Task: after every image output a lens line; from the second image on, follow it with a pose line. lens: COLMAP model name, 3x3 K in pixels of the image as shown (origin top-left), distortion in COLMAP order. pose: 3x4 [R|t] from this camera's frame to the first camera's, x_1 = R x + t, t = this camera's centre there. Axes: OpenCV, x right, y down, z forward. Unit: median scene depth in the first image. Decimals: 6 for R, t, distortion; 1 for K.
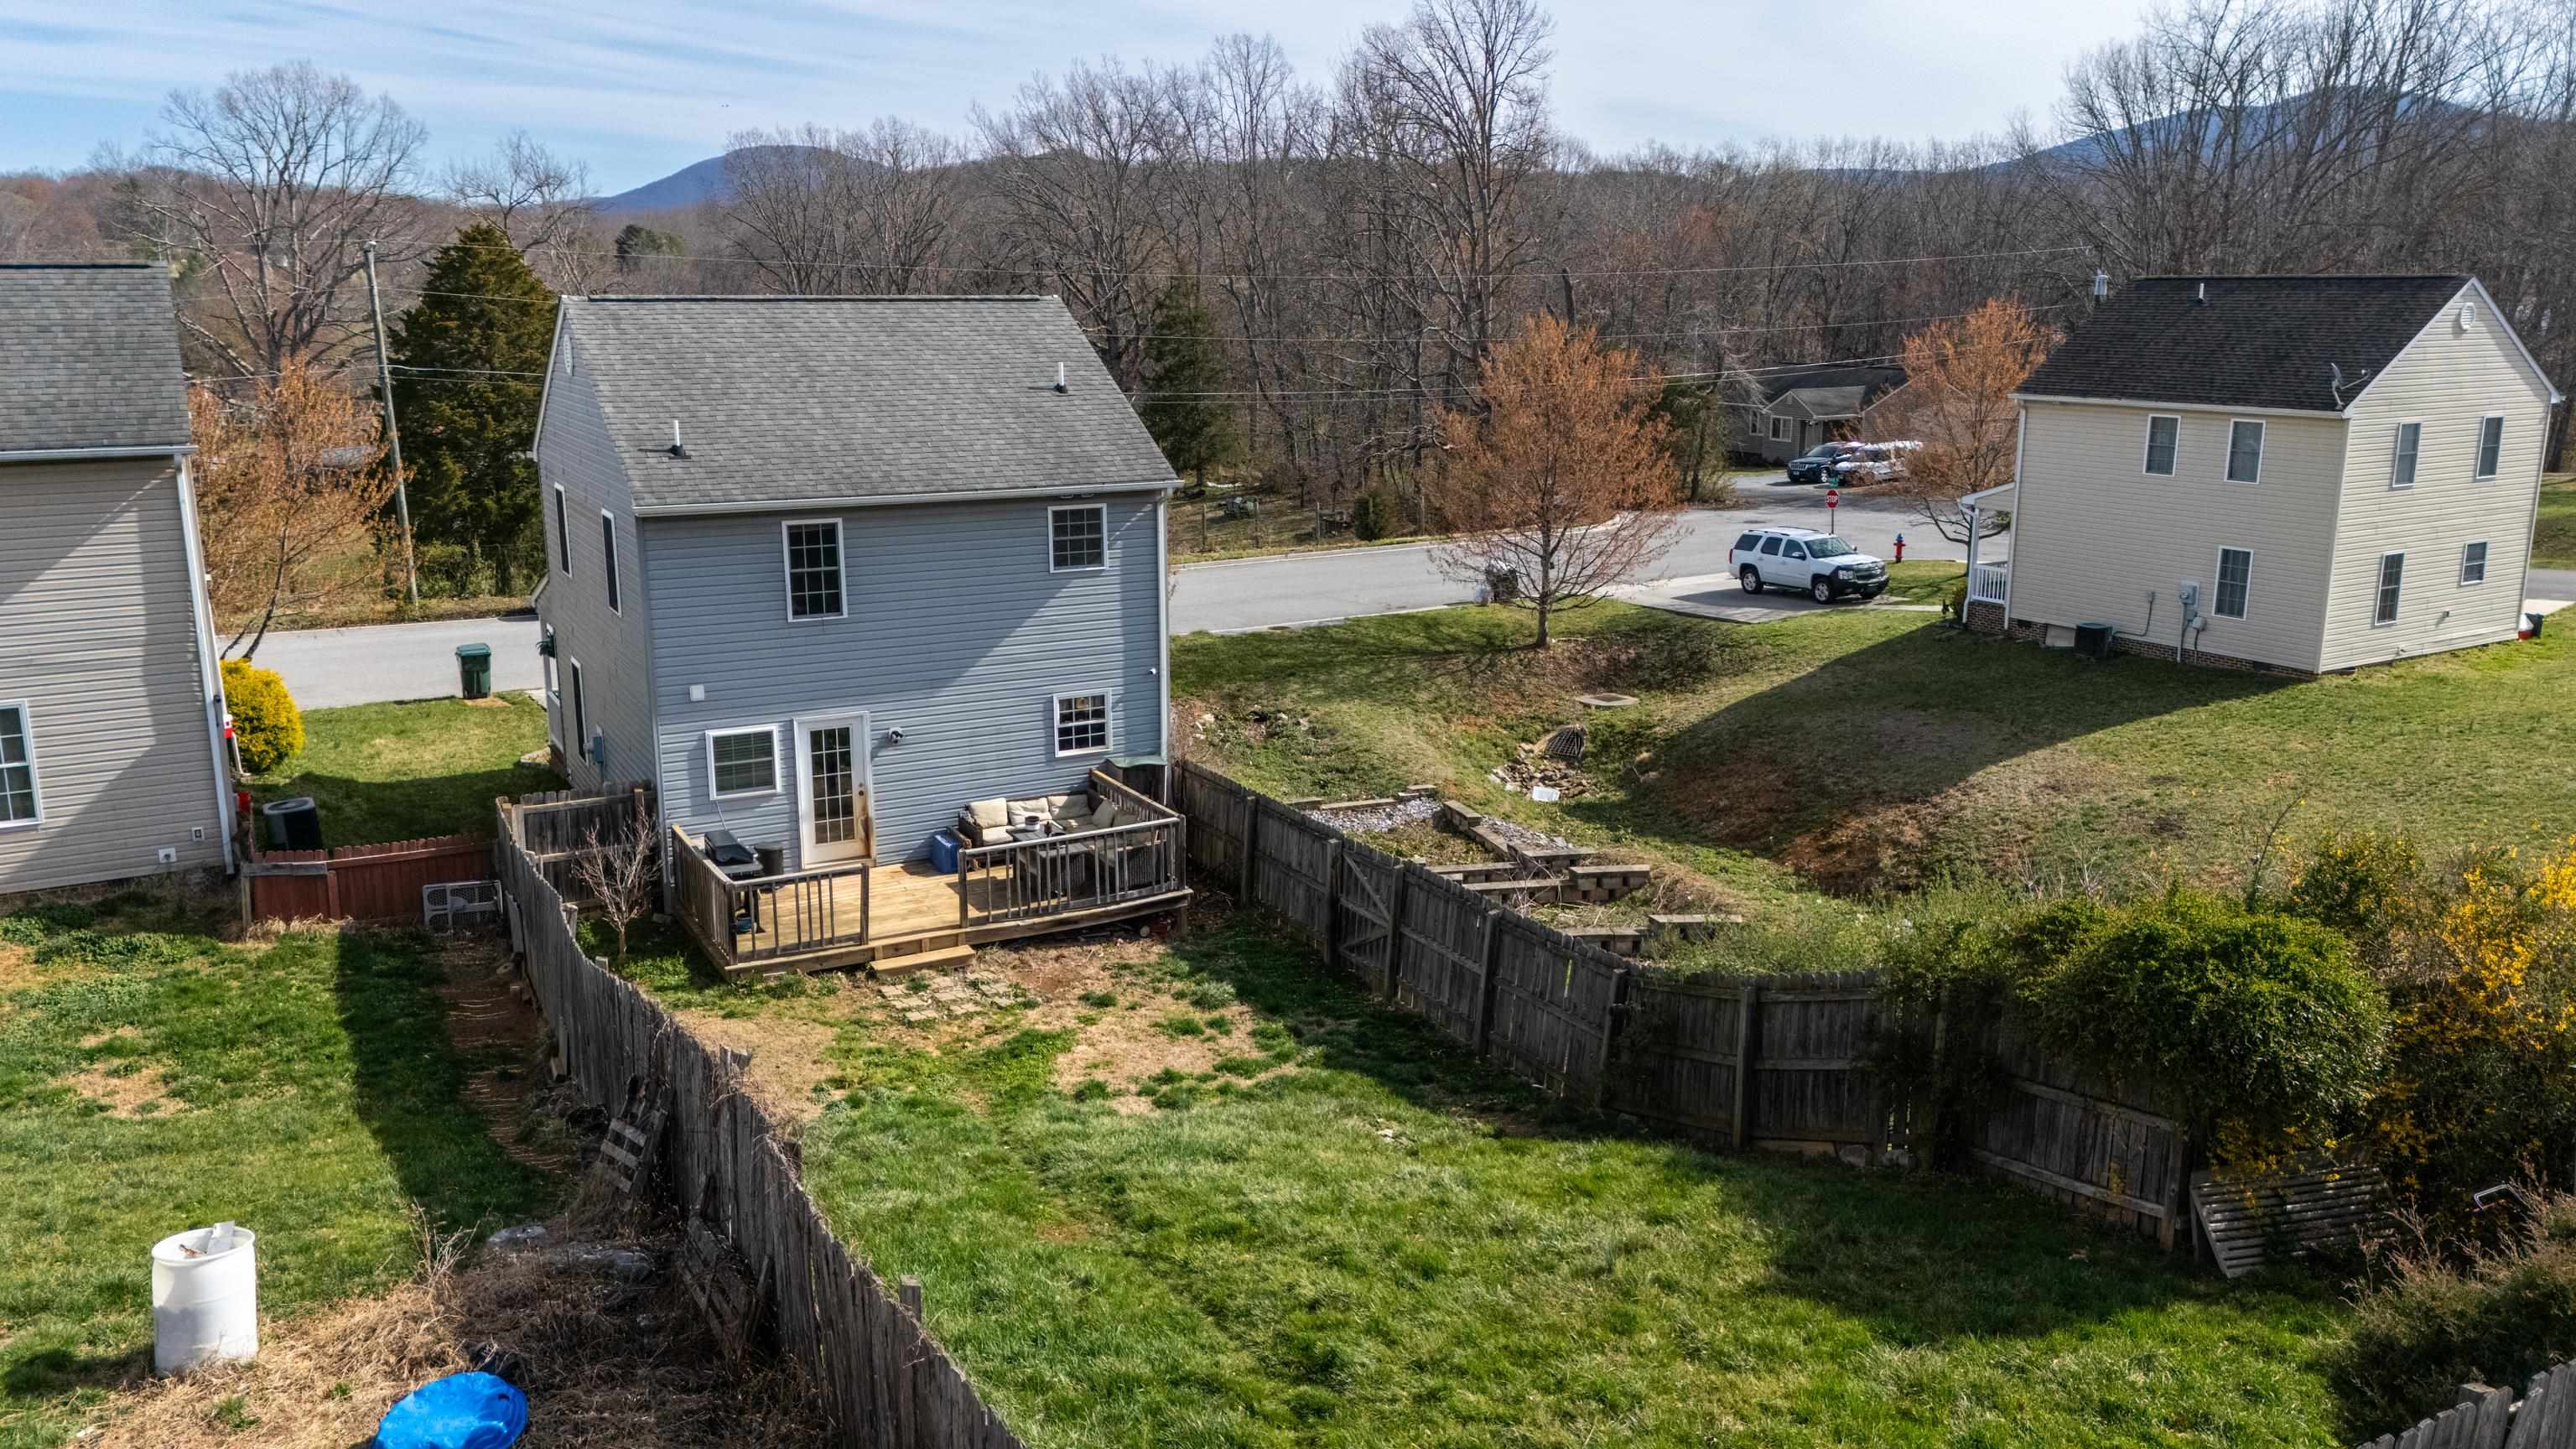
lens RADIAL K [[1908.3, 0, 1289.5], [0, 1908.3, 713.4], [0, 0, 1]] dist [0.081644, -0.076726]
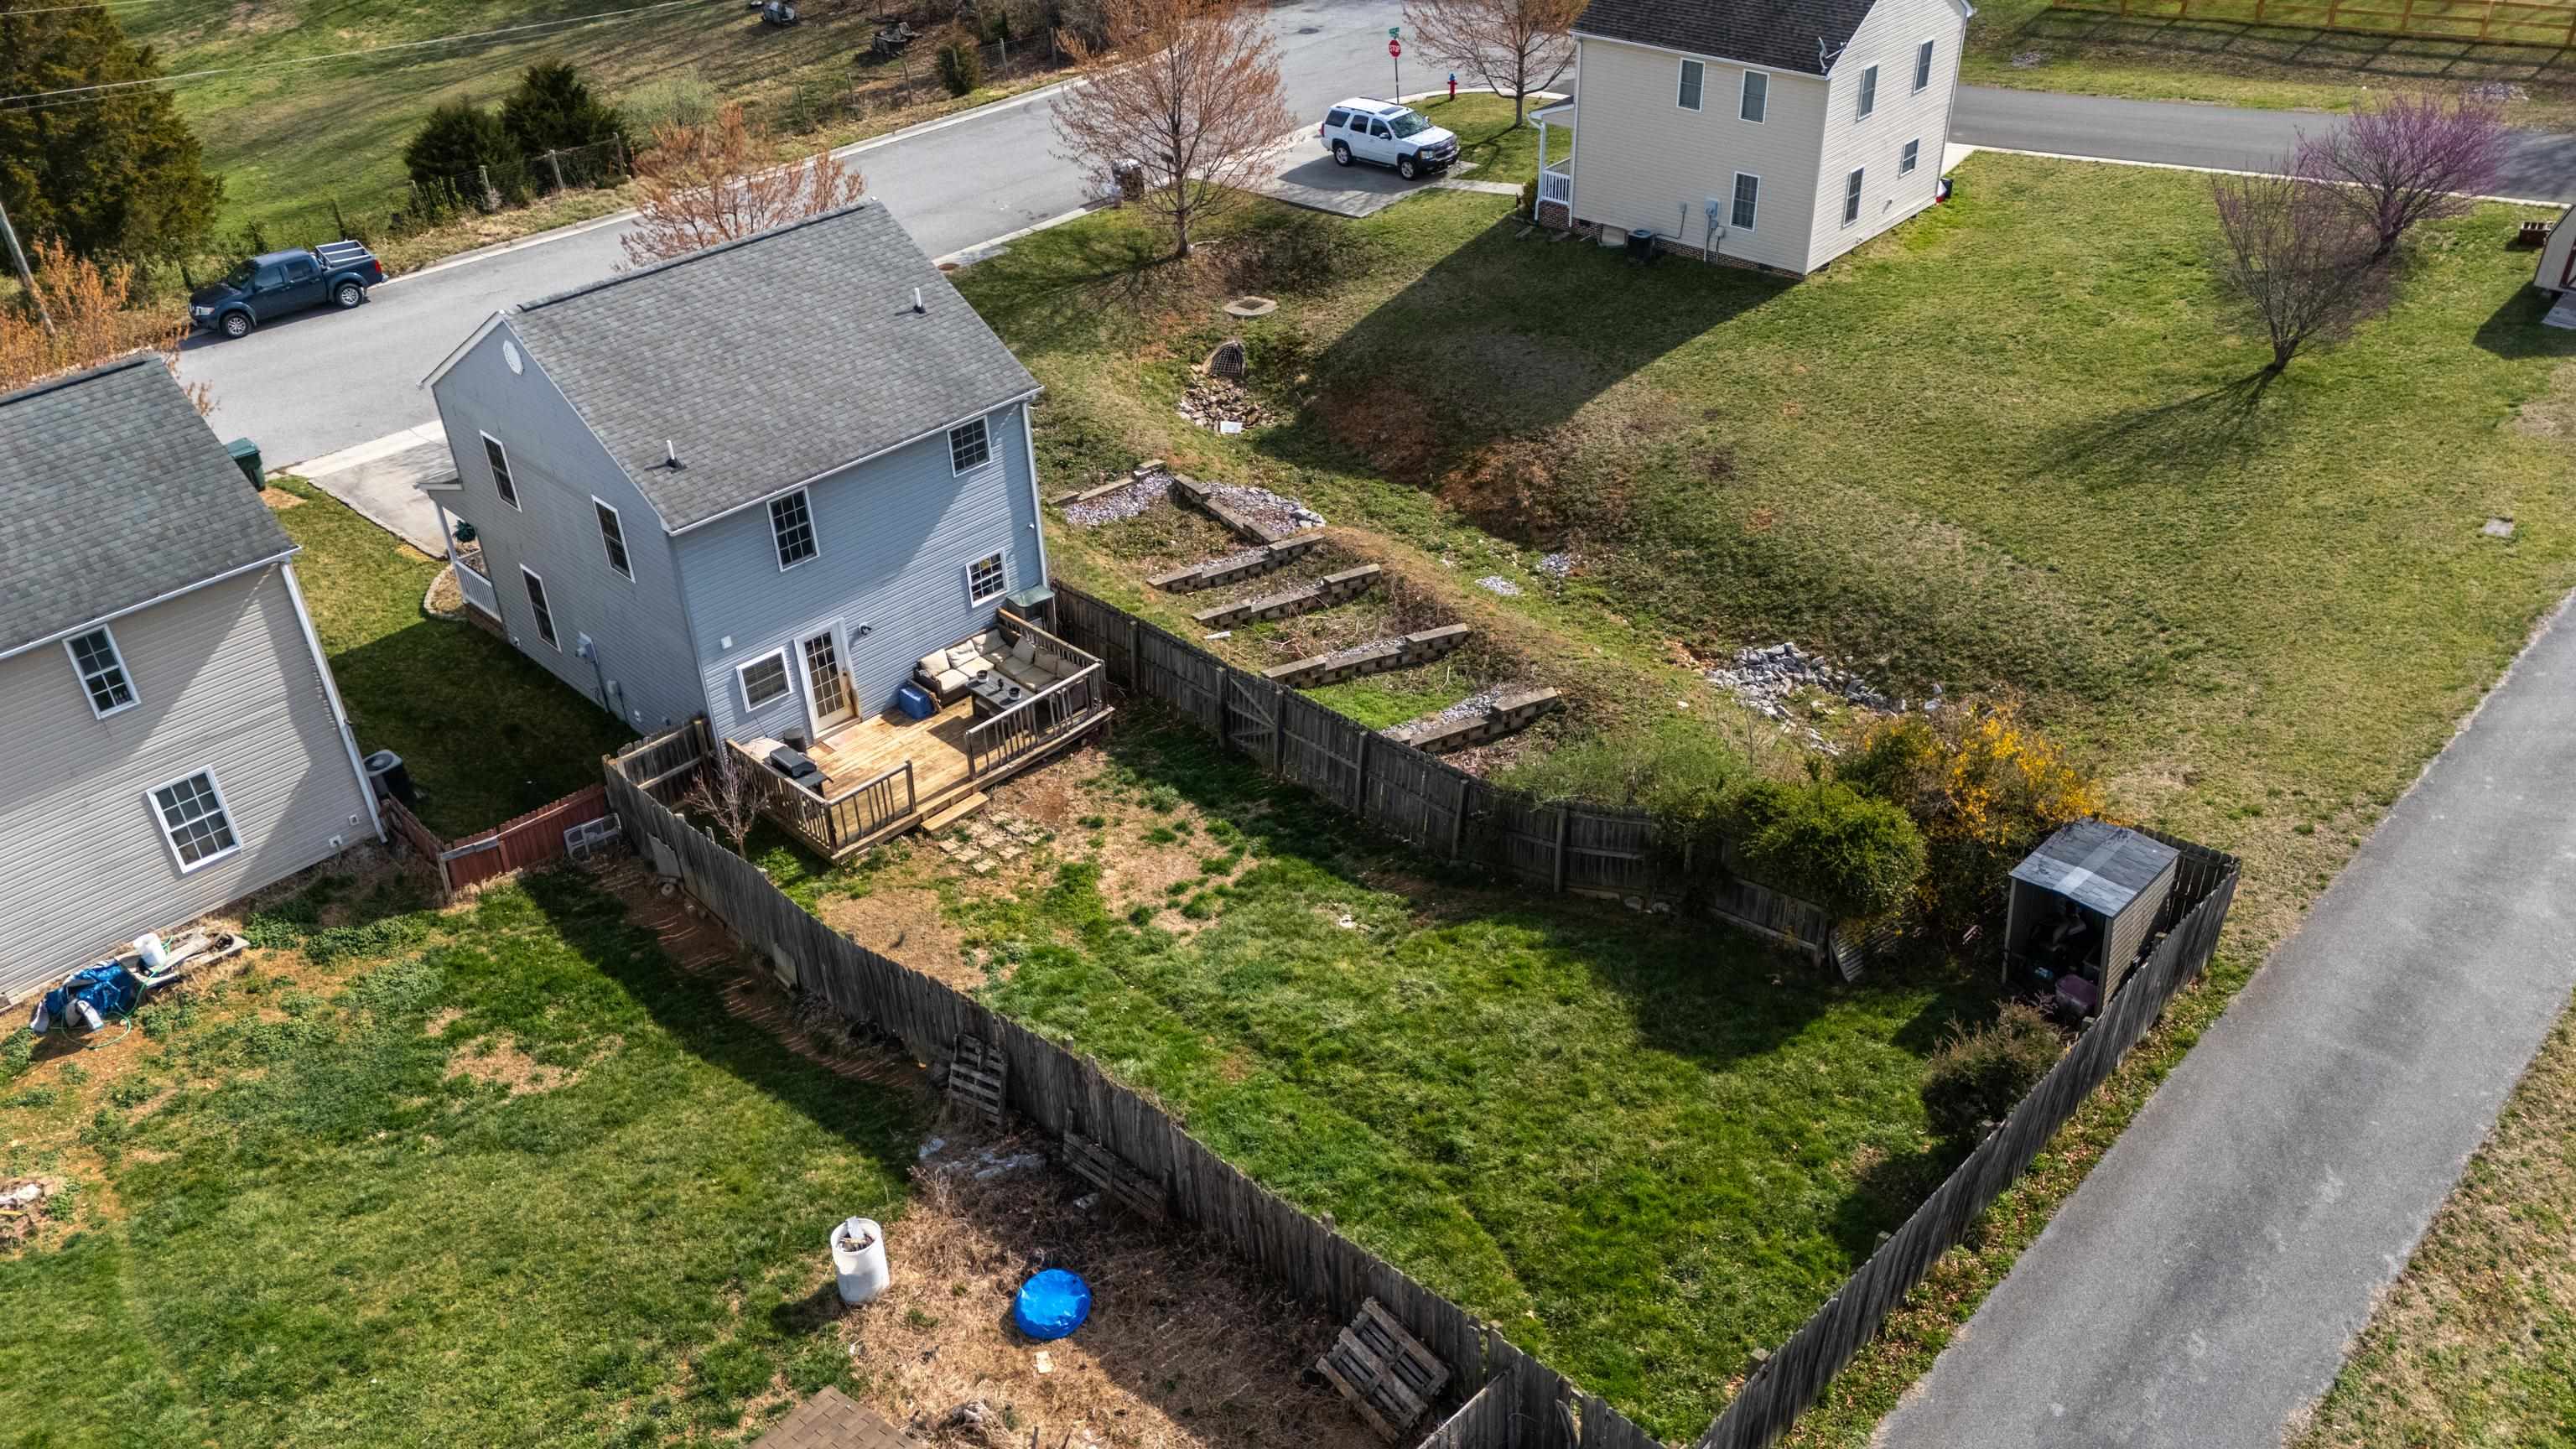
lens RADIAL K [[1897.4, 0, 1293.3], [0, 1897.4, 720.2], [0, 0, 1]] dist [0.114343, -0.172438]
pose [[0.955985, -0.183625, 0.228856, -0.233693], [0.091954, 0.928172, 0.360613, -0.367510], [-0.278636, -0.323697, 0.904203, -0.266781]]
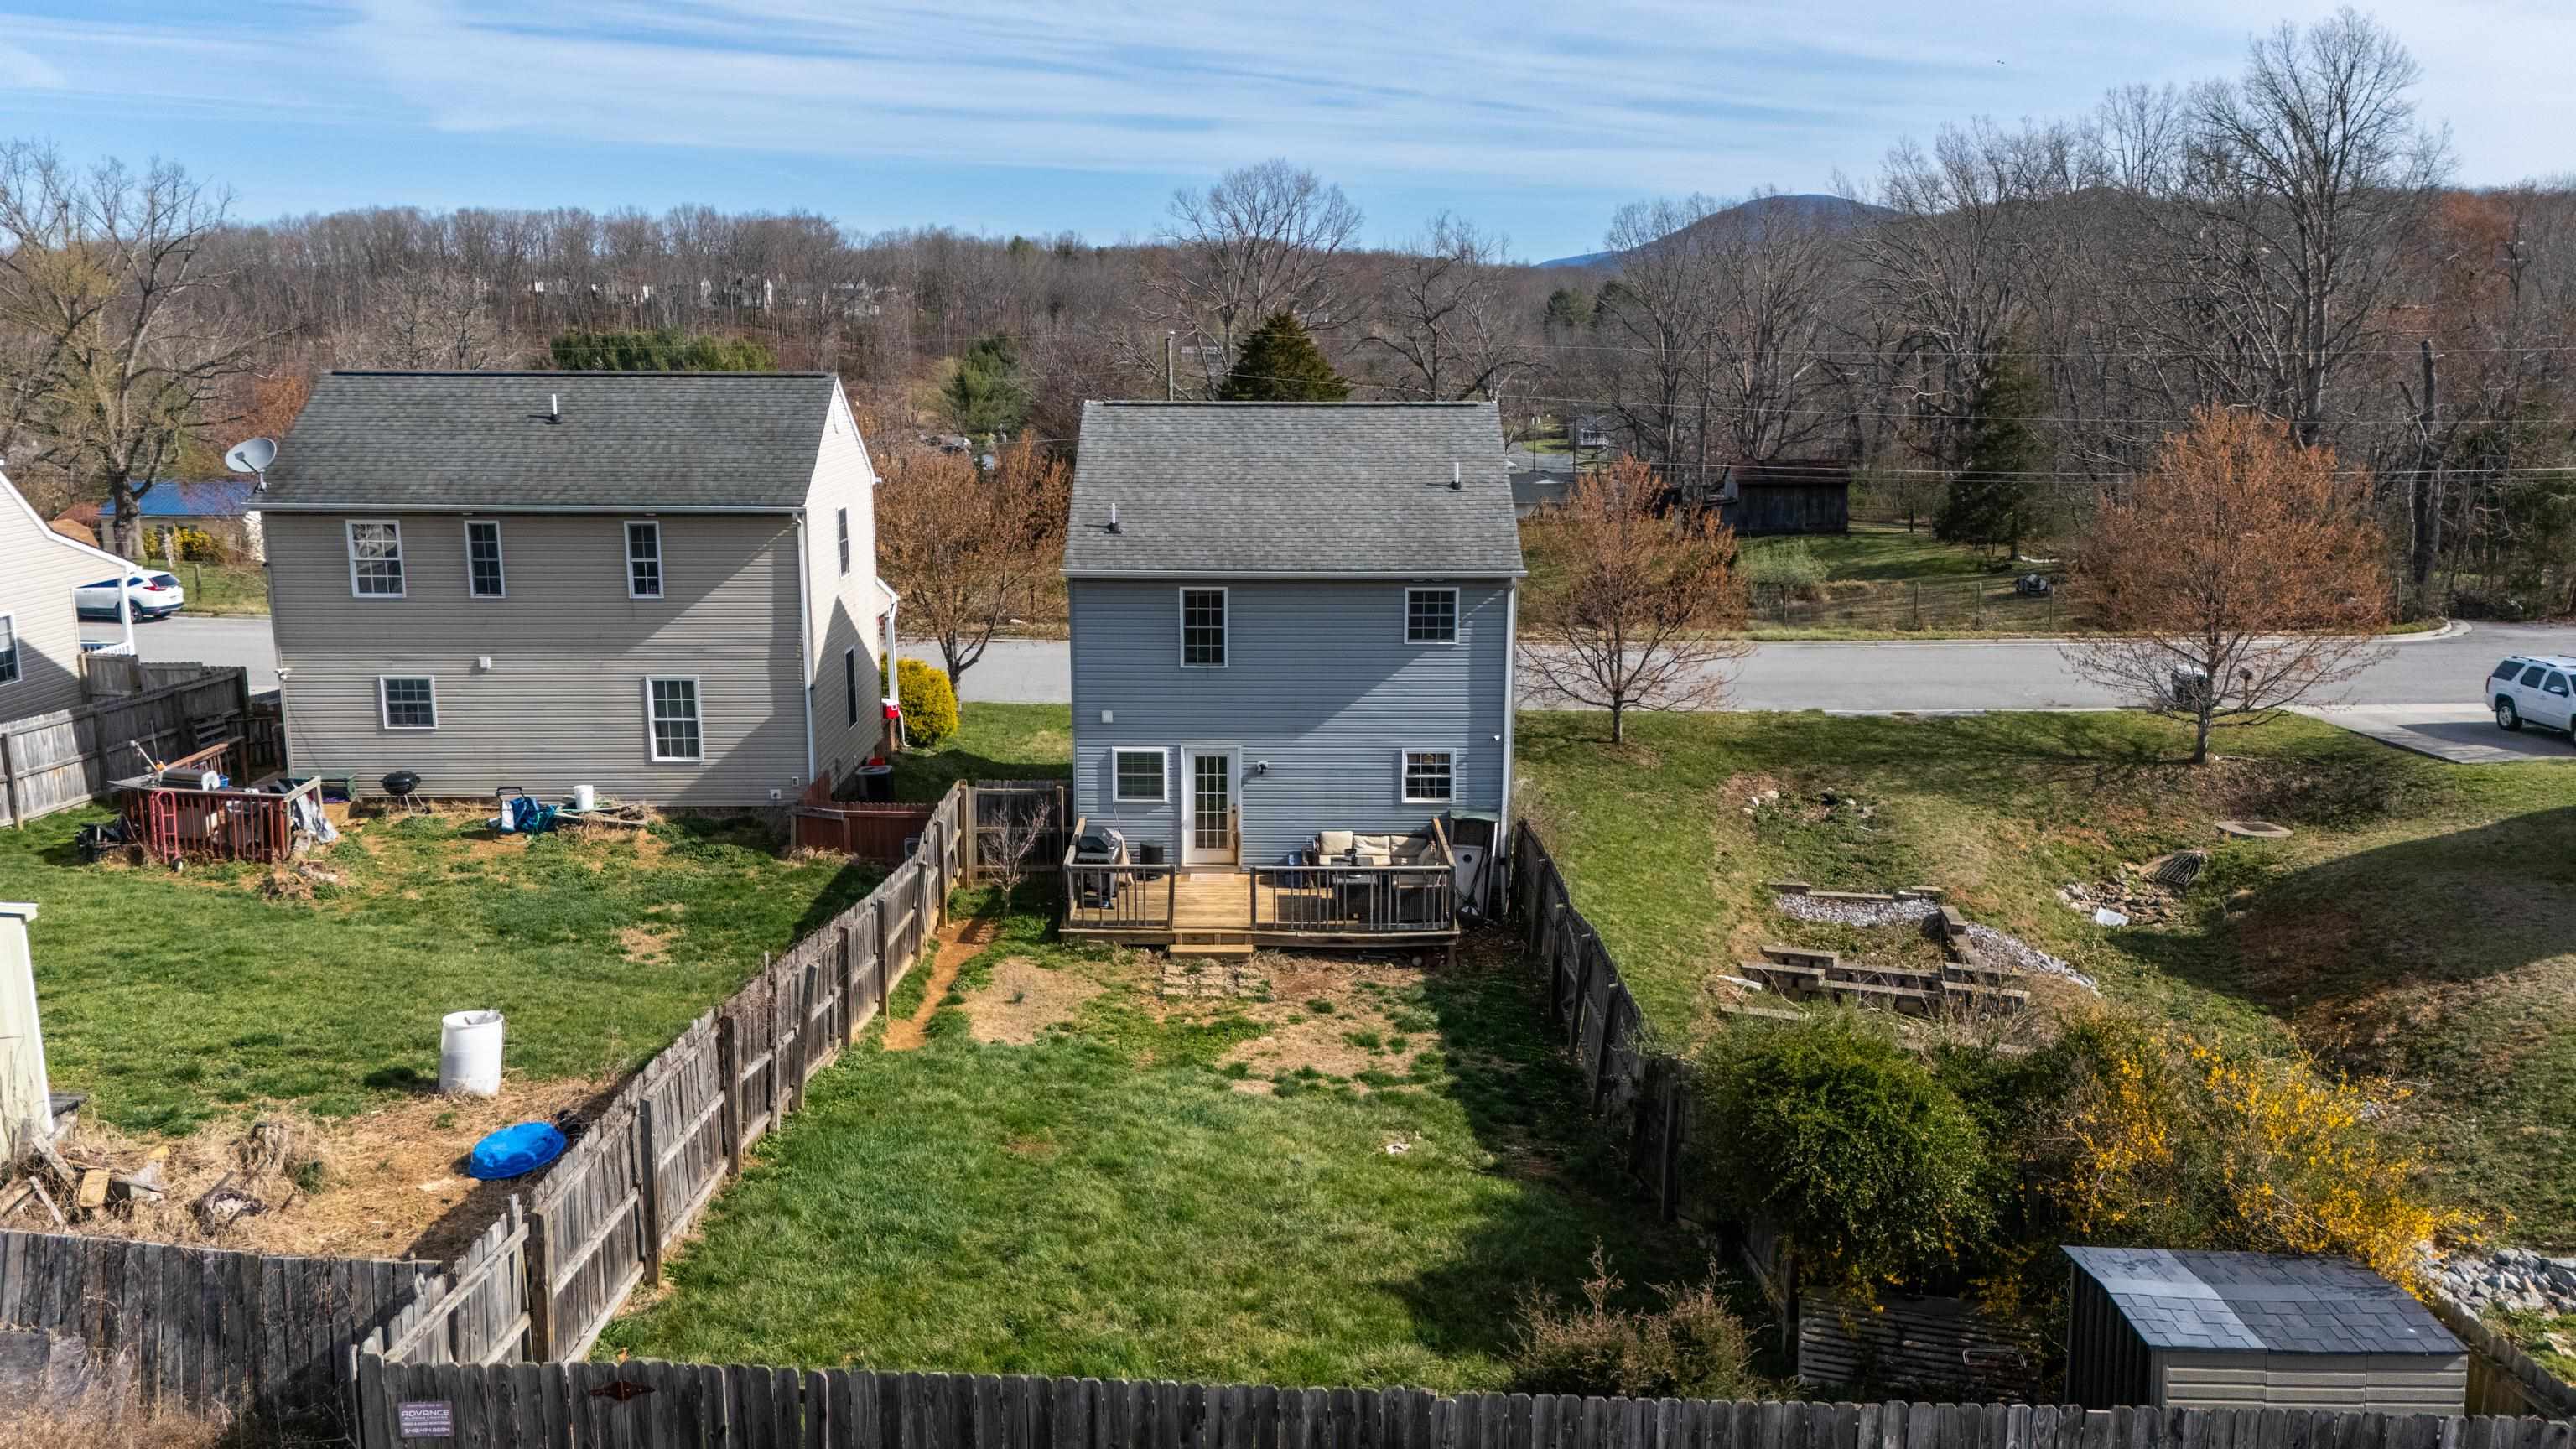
lens RADIAL K [[1902.6, 0, 1288.4], [0, 1902.6, 713.0], [0, 0, 1]] dist [0.102884, -0.118249]
pose [[0.878465, 0.098453, -0.467554, 0.364678], [-0.109458, 0.993985, 0.003648, -0.028937], [0.465101, 0.047973, 0.883957, -0.055493]]
